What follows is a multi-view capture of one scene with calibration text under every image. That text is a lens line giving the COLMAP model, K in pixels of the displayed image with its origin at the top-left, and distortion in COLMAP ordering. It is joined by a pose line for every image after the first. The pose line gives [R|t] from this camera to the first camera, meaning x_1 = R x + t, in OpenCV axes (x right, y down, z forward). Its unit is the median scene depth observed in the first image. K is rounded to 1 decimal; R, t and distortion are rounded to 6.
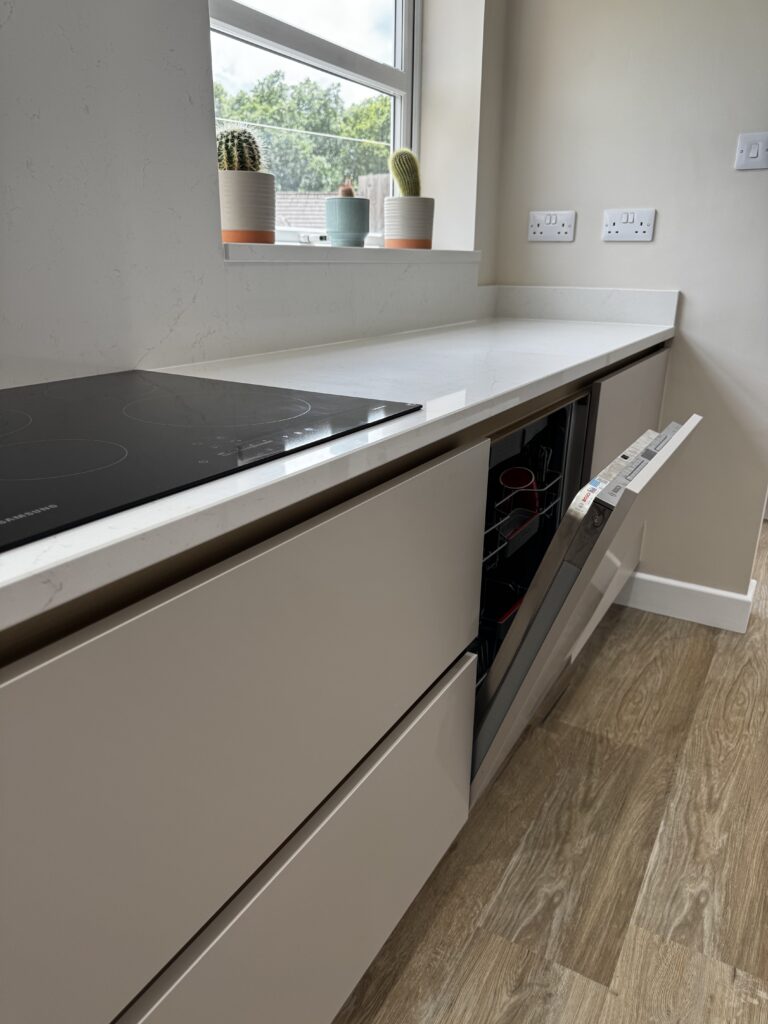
lens RADIAL K [[729.5, 0, 365.5], [0, 729.5, 519.0], [0, 0, 1]] dist [0.002063, -0.007137]
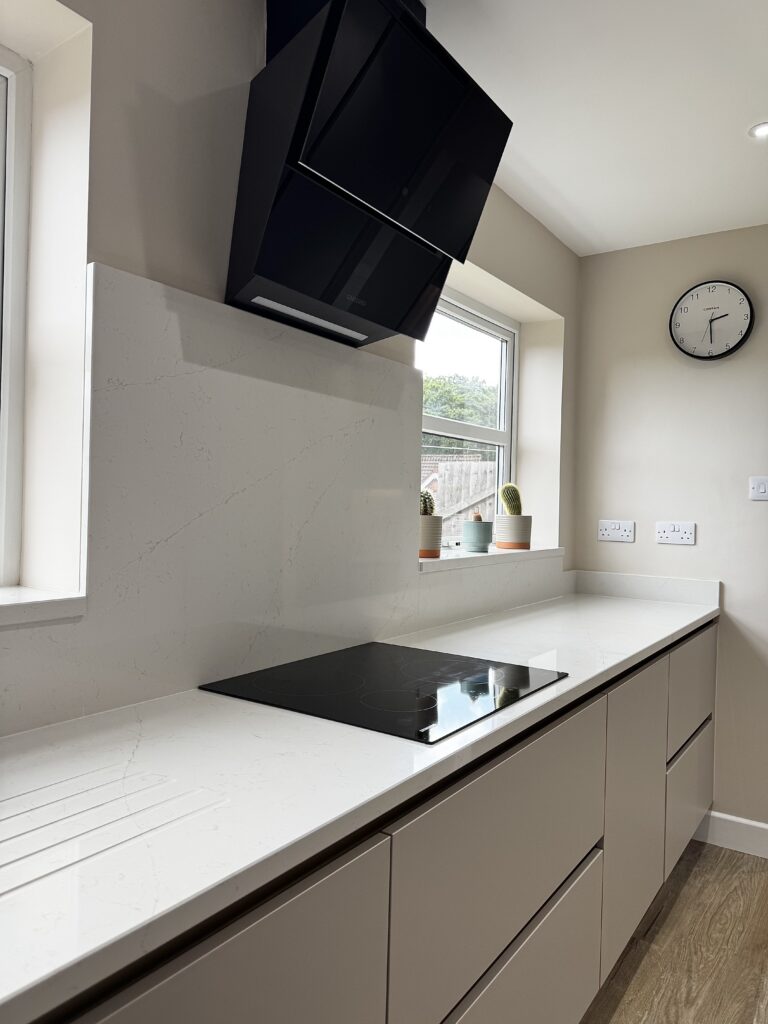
lens RADIAL K [[729.5, 0, 365.5], [0, 729.5, 519.0], [0, 0, 1]] dist [0.002063, -0.007137]
pose [[0.997546, 0.014542, -0.068490, -0.129692], [-0.035683, 0.947215, -0.318608, 0.025180], [0.060241, 0.320270, 0.945409, -0.346817]]
